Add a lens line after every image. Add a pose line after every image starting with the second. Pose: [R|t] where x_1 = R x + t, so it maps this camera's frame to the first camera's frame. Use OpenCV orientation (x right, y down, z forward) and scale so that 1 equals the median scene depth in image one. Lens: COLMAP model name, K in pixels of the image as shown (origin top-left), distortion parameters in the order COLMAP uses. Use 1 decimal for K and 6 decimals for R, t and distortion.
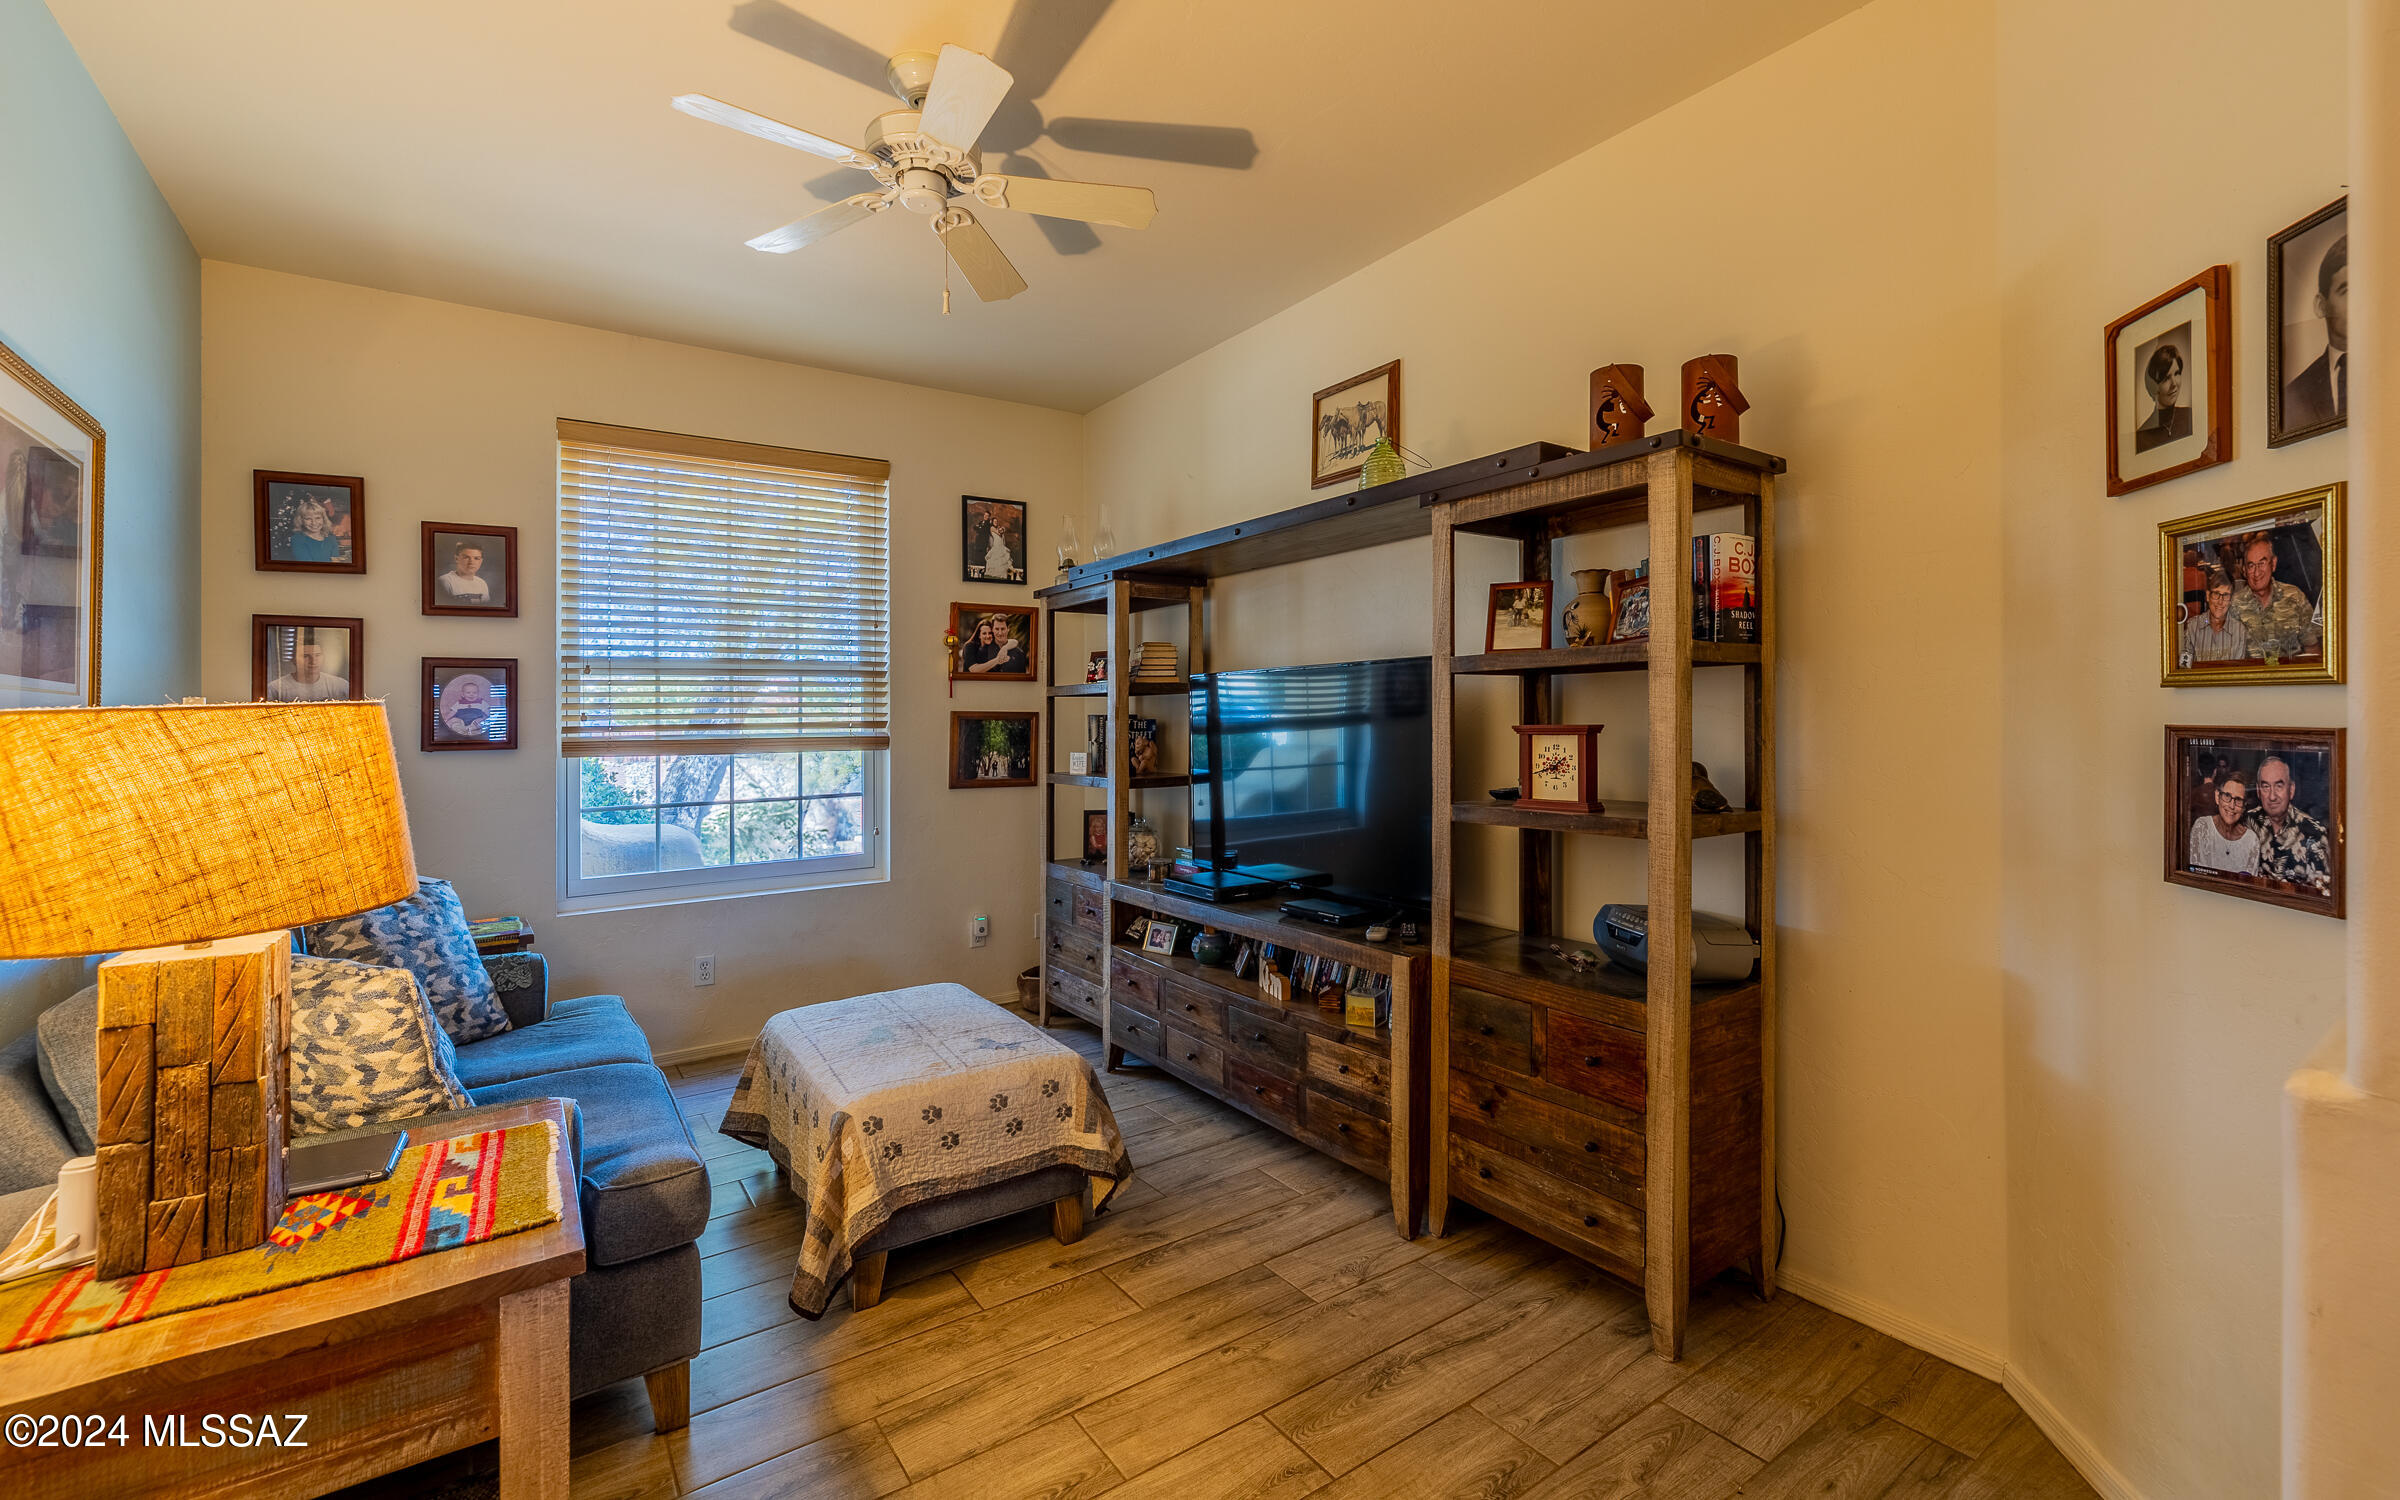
lens RADIAL K [[1028.3, 0, 1198.8], [0, 1028.3, 709.9], [0, 0, 1]] dist [0.000196, -0.000005]
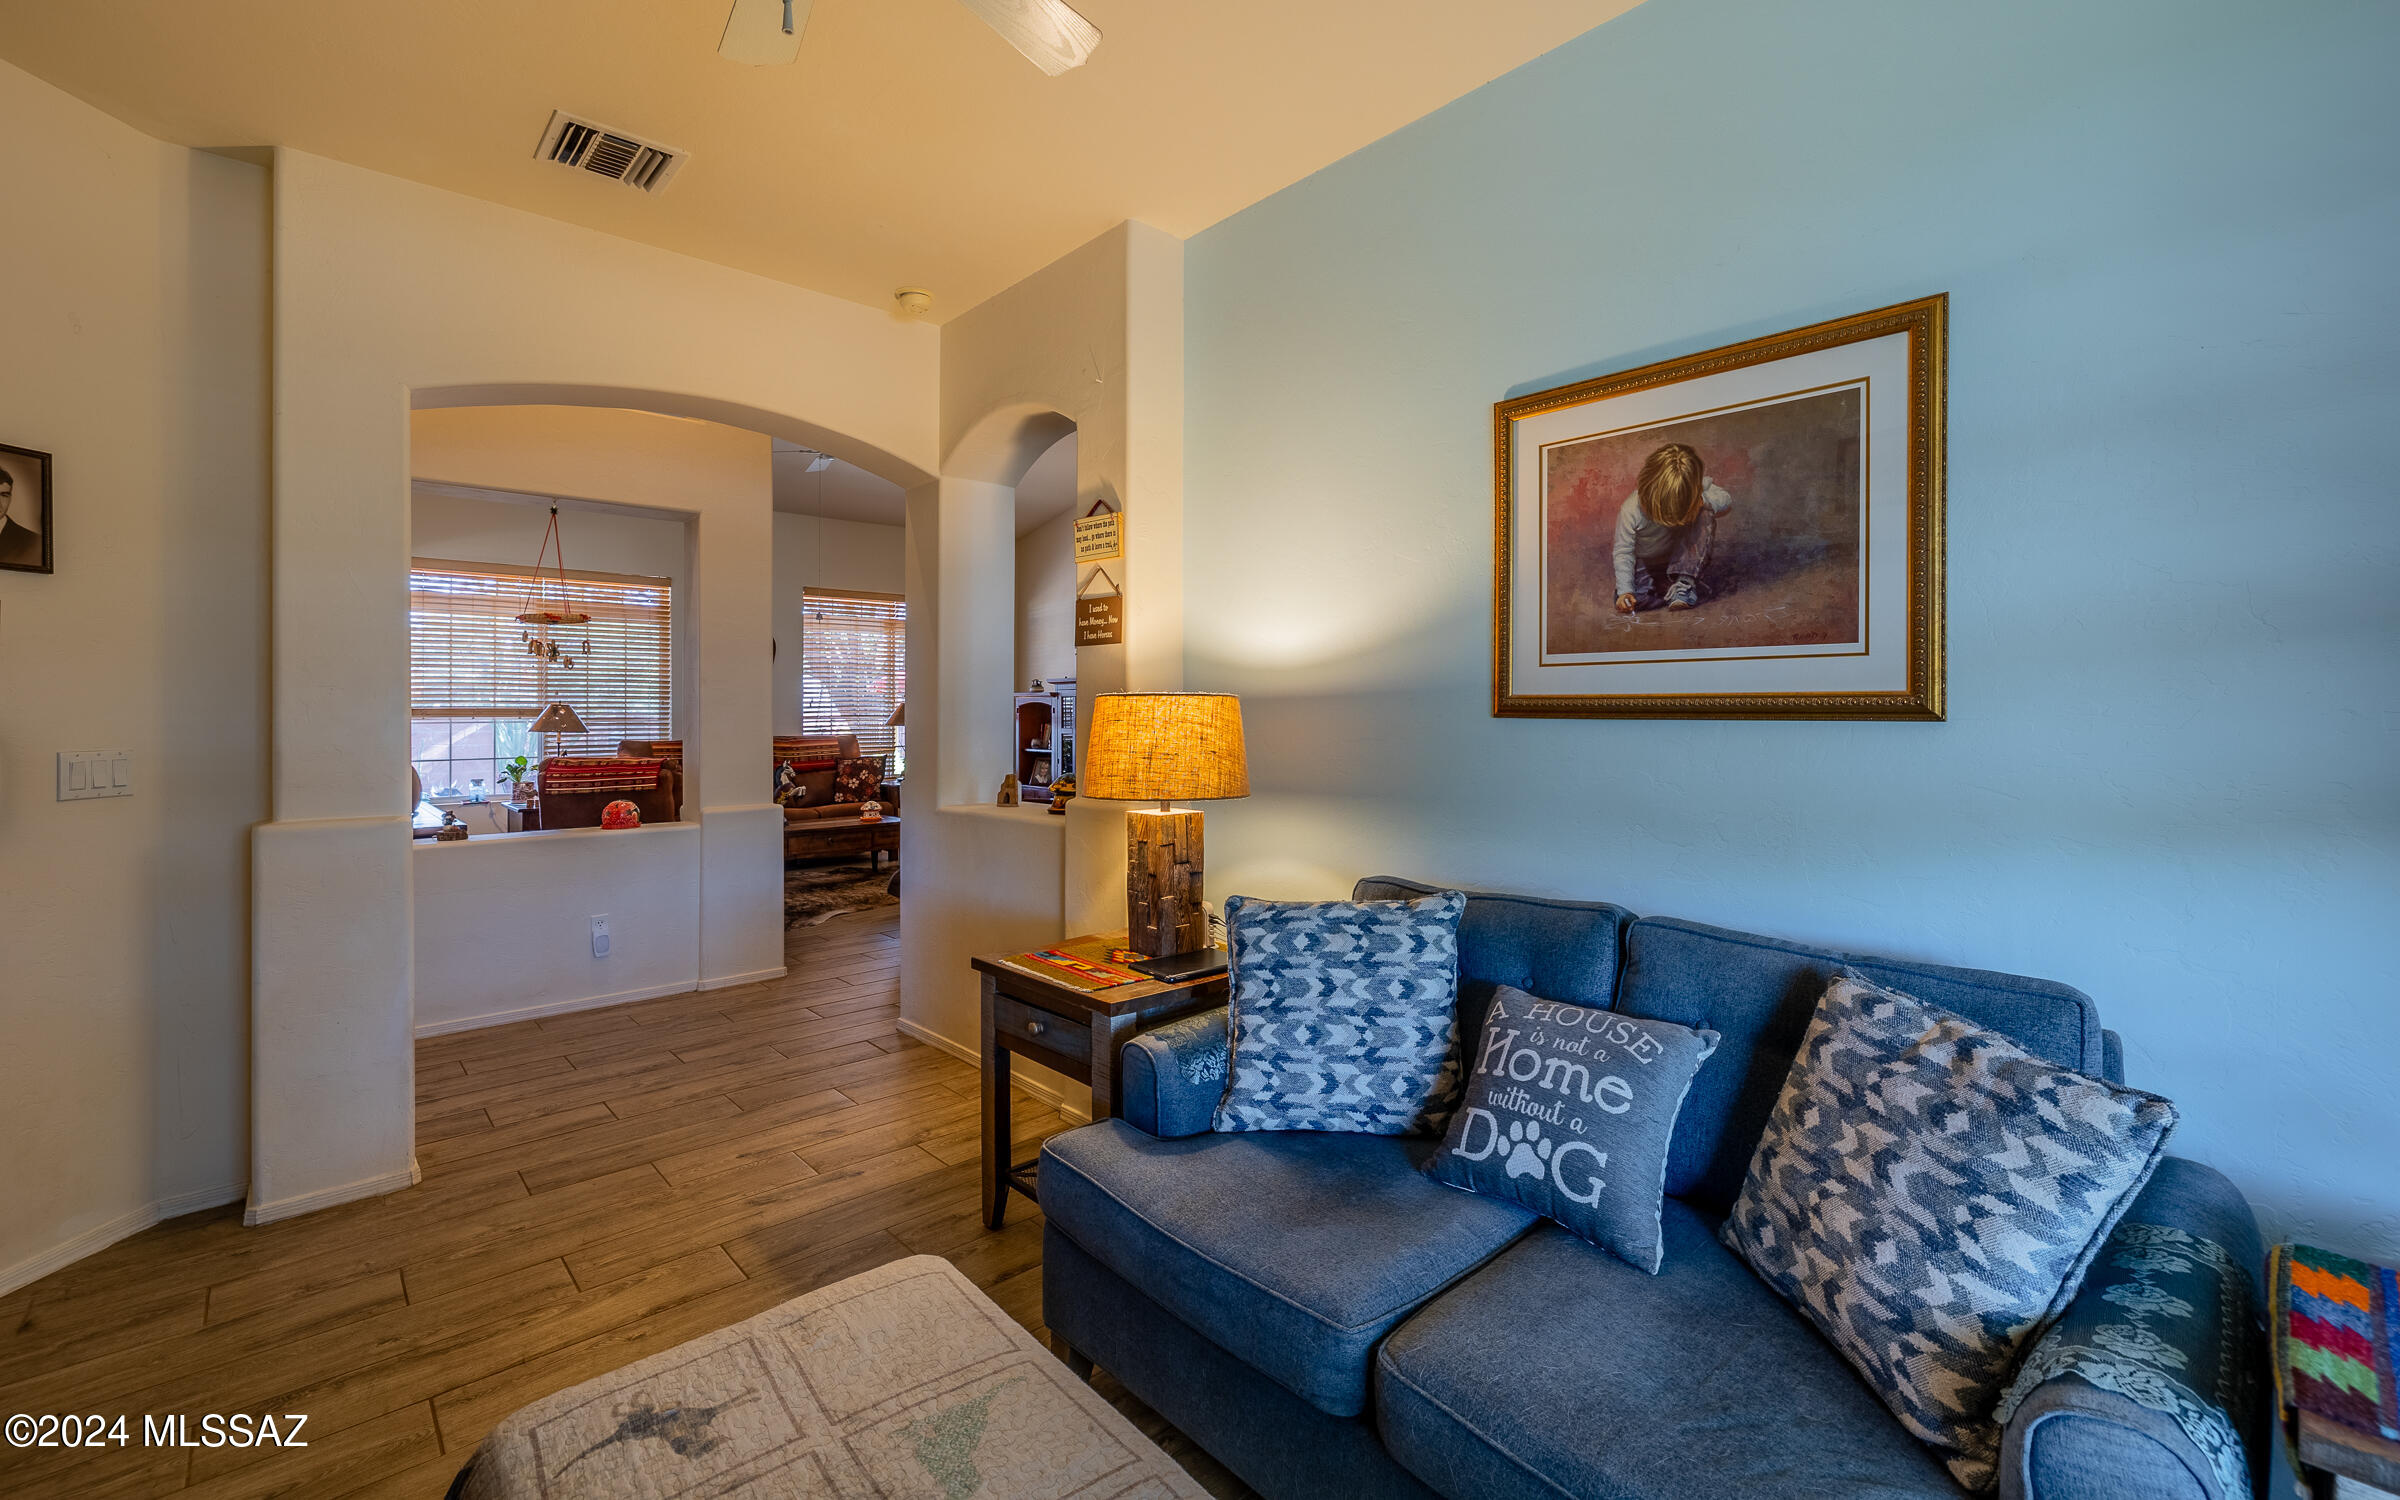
lens RADIAL K [[1028.3, 0, 1198.8], [0, 1028.3, 709.9], [0, 0, 1]] dist [0.000196, -0.000005]
pose [[-0.992335, 0.008796, -0.123259, -0.367423], [0.008637, 0.999961, 0.001829, 0.019608], [0.123271, 0.000751, -0.992373, 1.451089]]
